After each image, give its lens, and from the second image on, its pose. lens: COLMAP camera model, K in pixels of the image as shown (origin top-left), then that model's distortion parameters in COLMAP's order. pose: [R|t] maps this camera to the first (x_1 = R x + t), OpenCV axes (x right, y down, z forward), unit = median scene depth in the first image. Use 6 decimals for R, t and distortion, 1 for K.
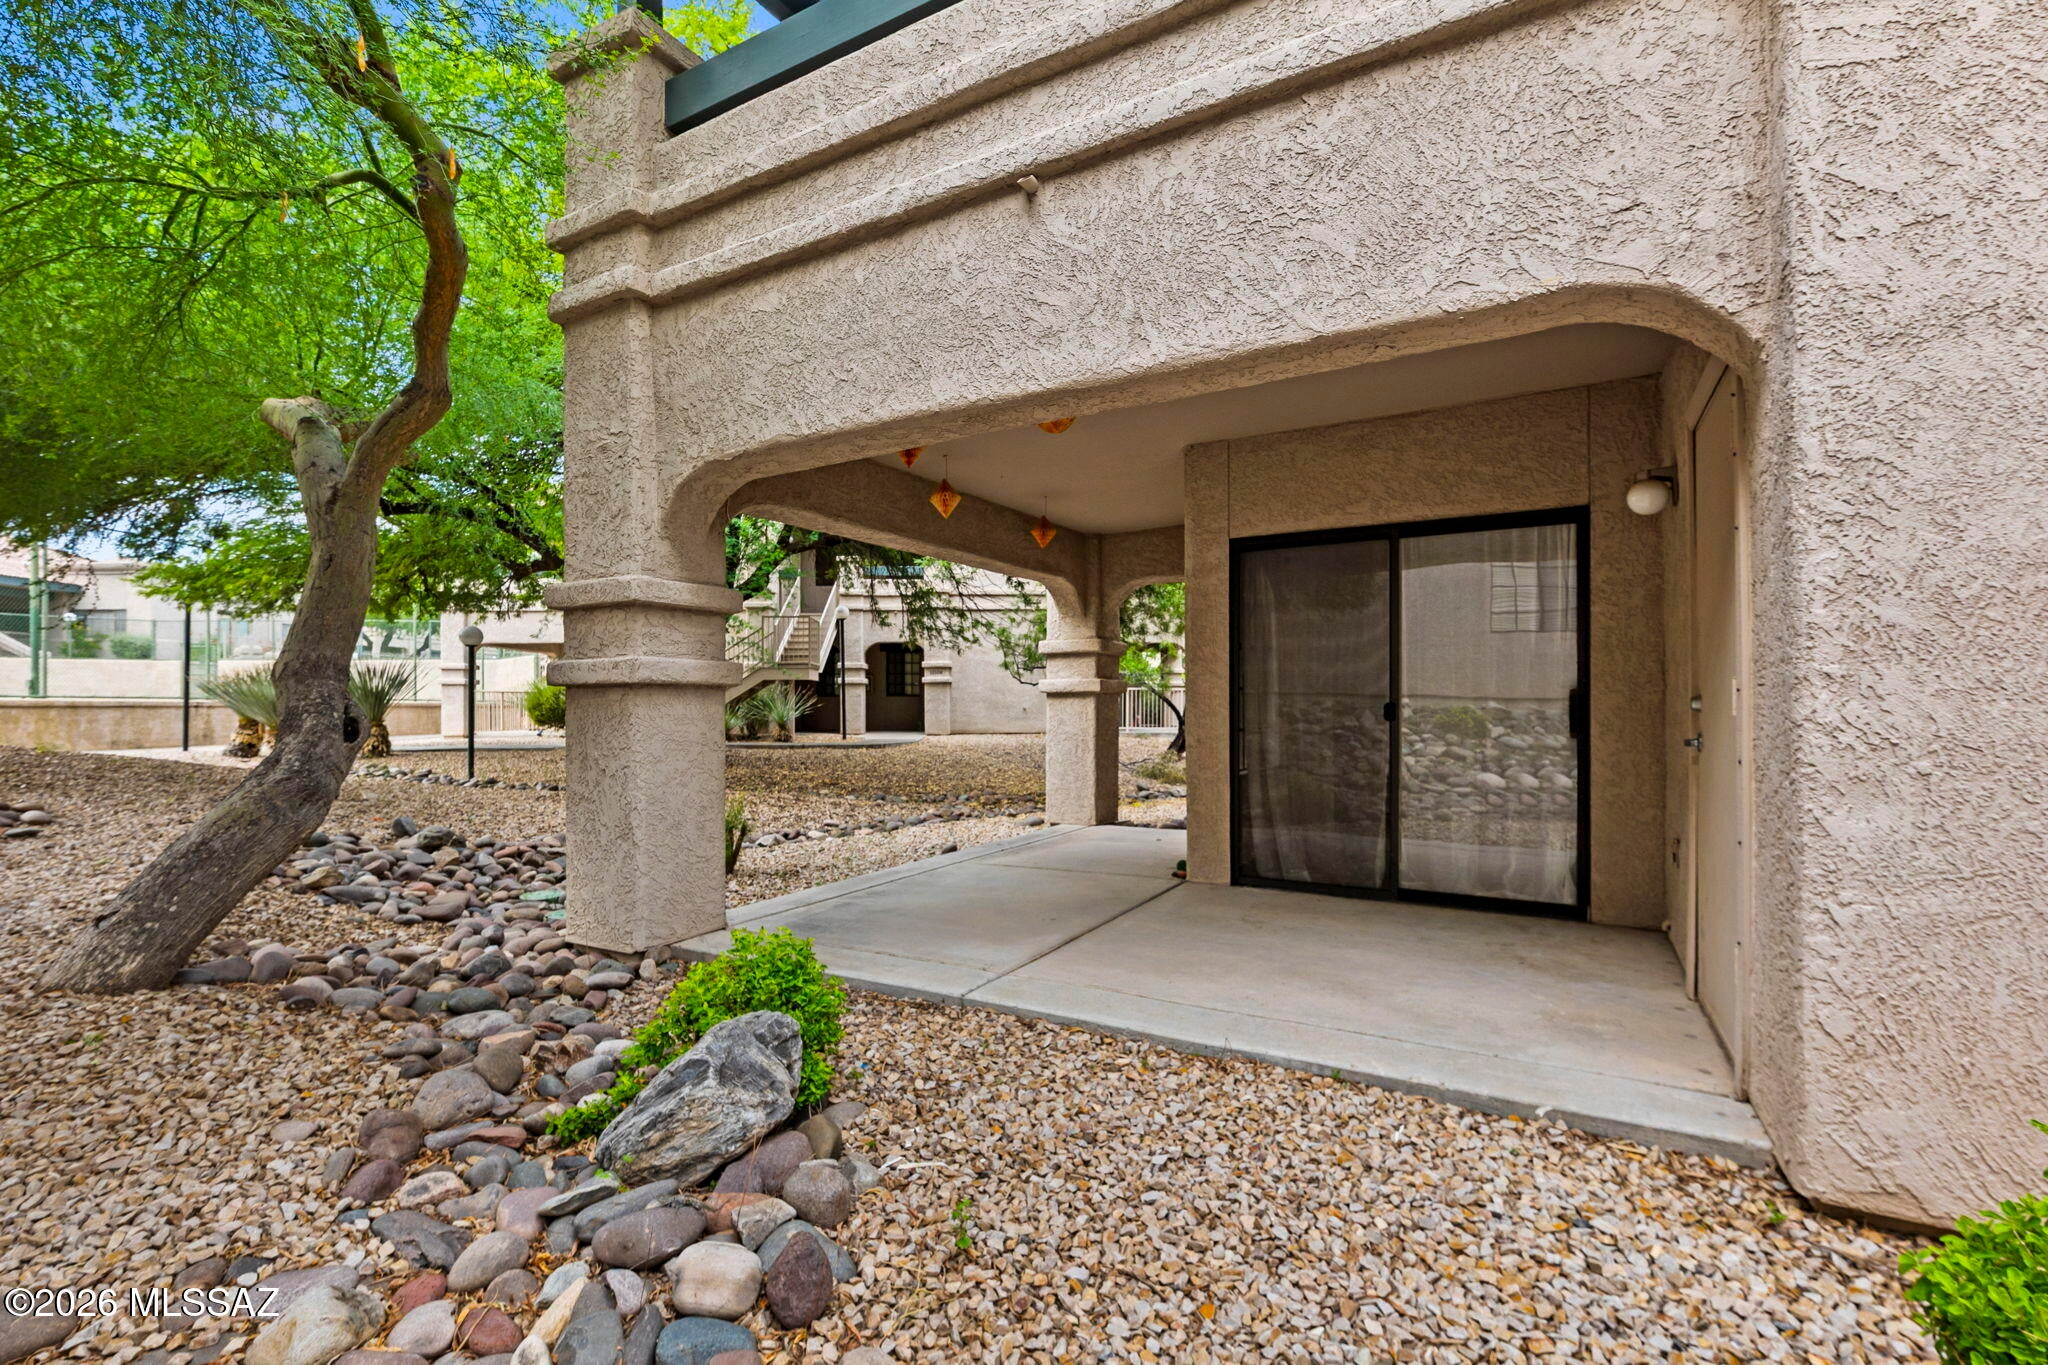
lens RADIAL K [[904.6, 0, 1020.5], [0, 904.6, 706.6], [0, 0, 1]] dist [-0.000222, -0.000144]
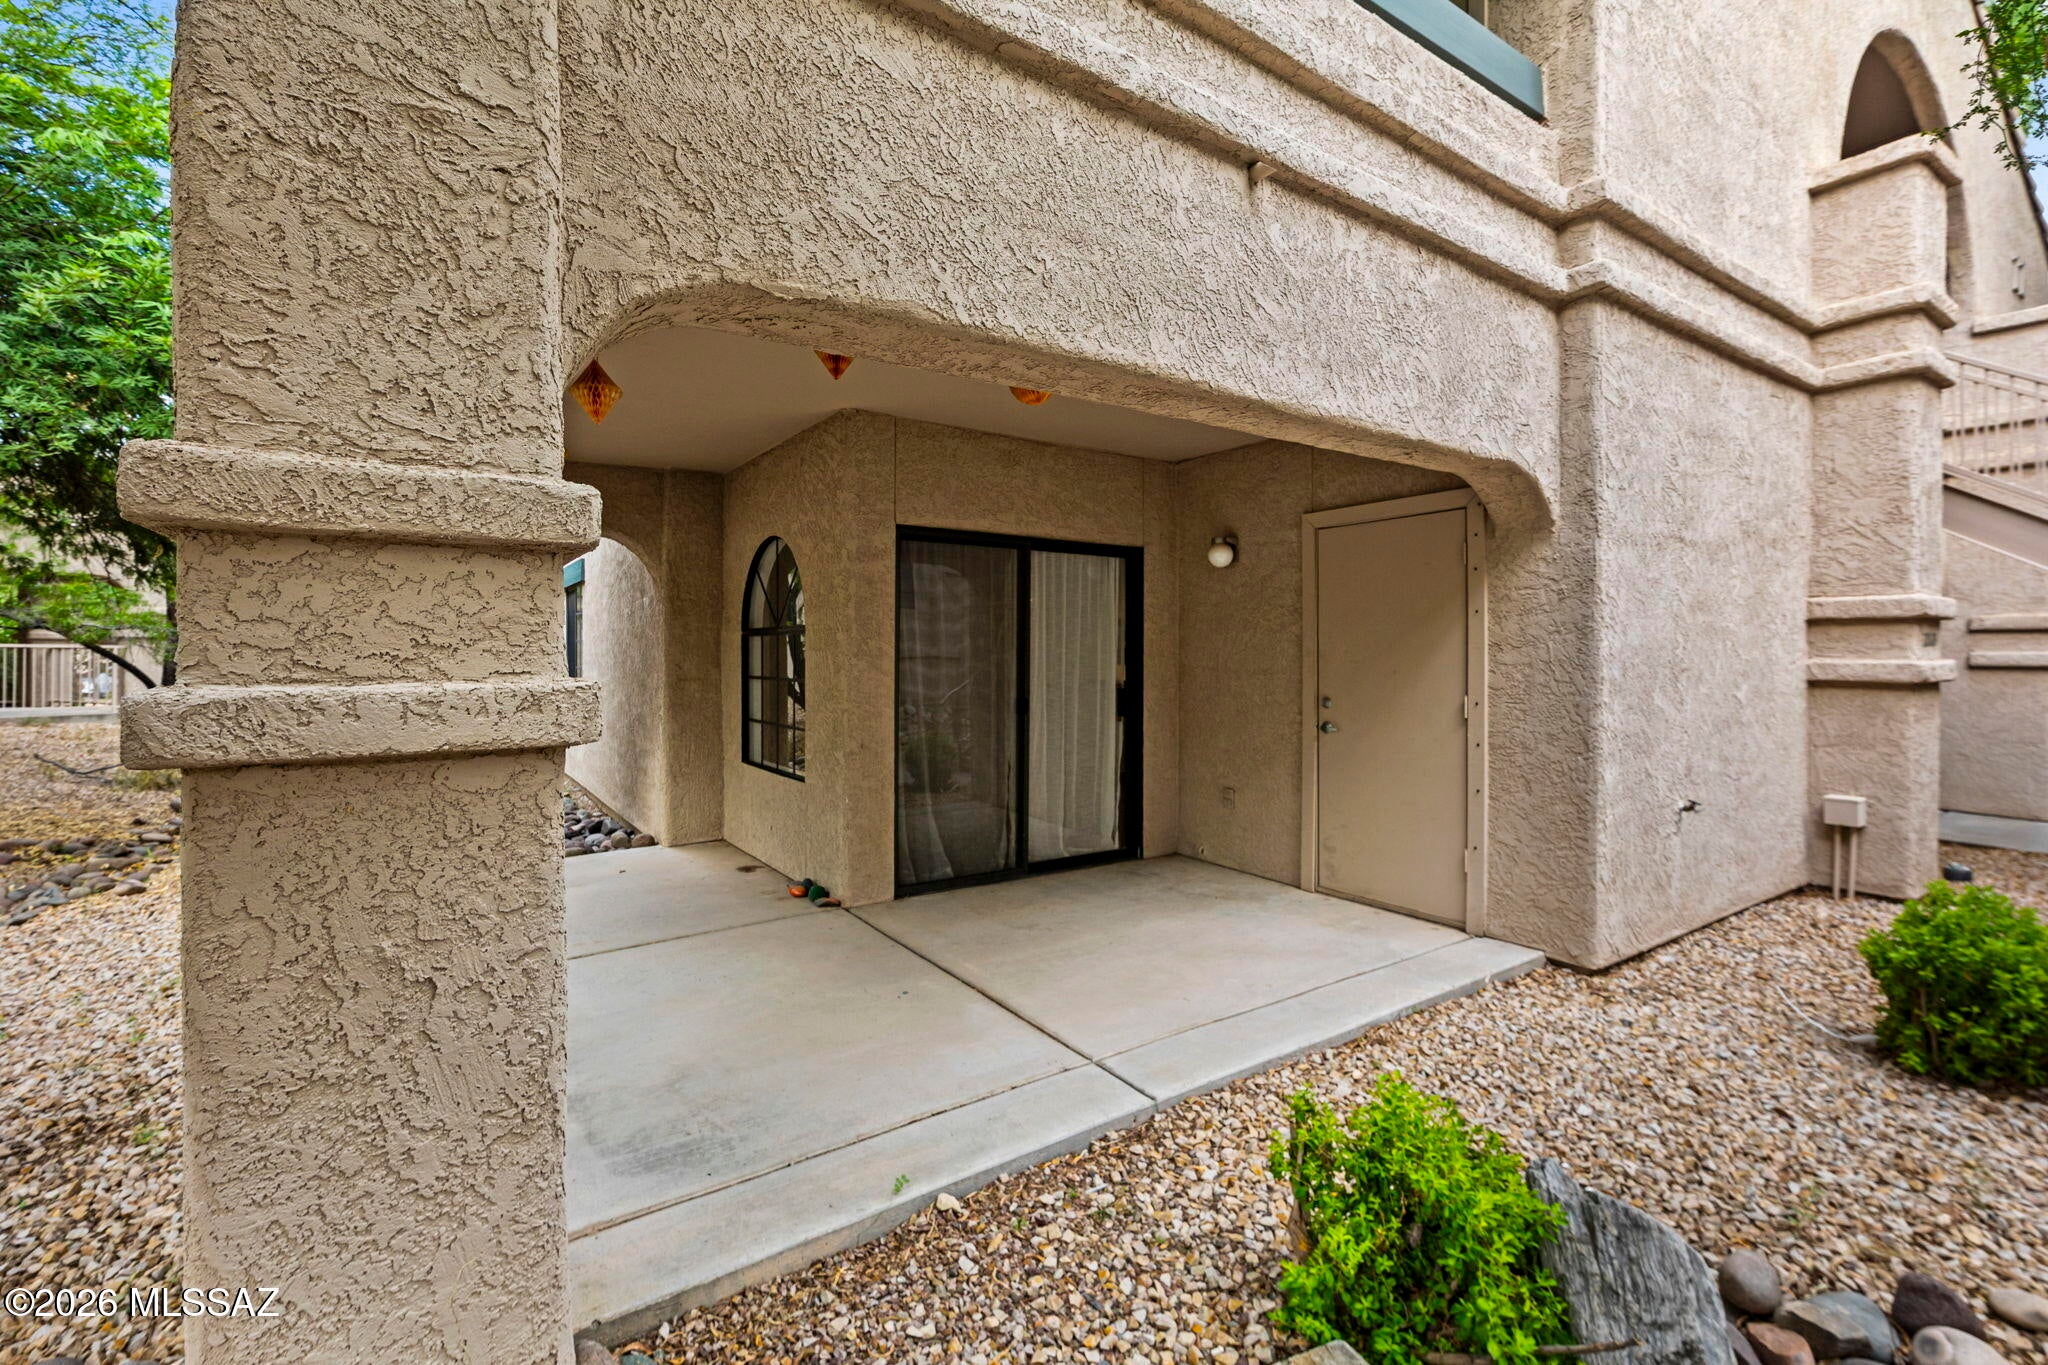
lens RADIAL K [[896.9, 0, 1023.3], [0, 896.9, 656.7], [0, 0, 1]] dist [-0.000828, -0.000086]
pose [[0.434278, 0.001204, 0.900778, -0.785744], [-0.002972, 0.999996, 0.000096, -0.073518], [-0.900774, -0.002719, 0.434280, 0.706718]]
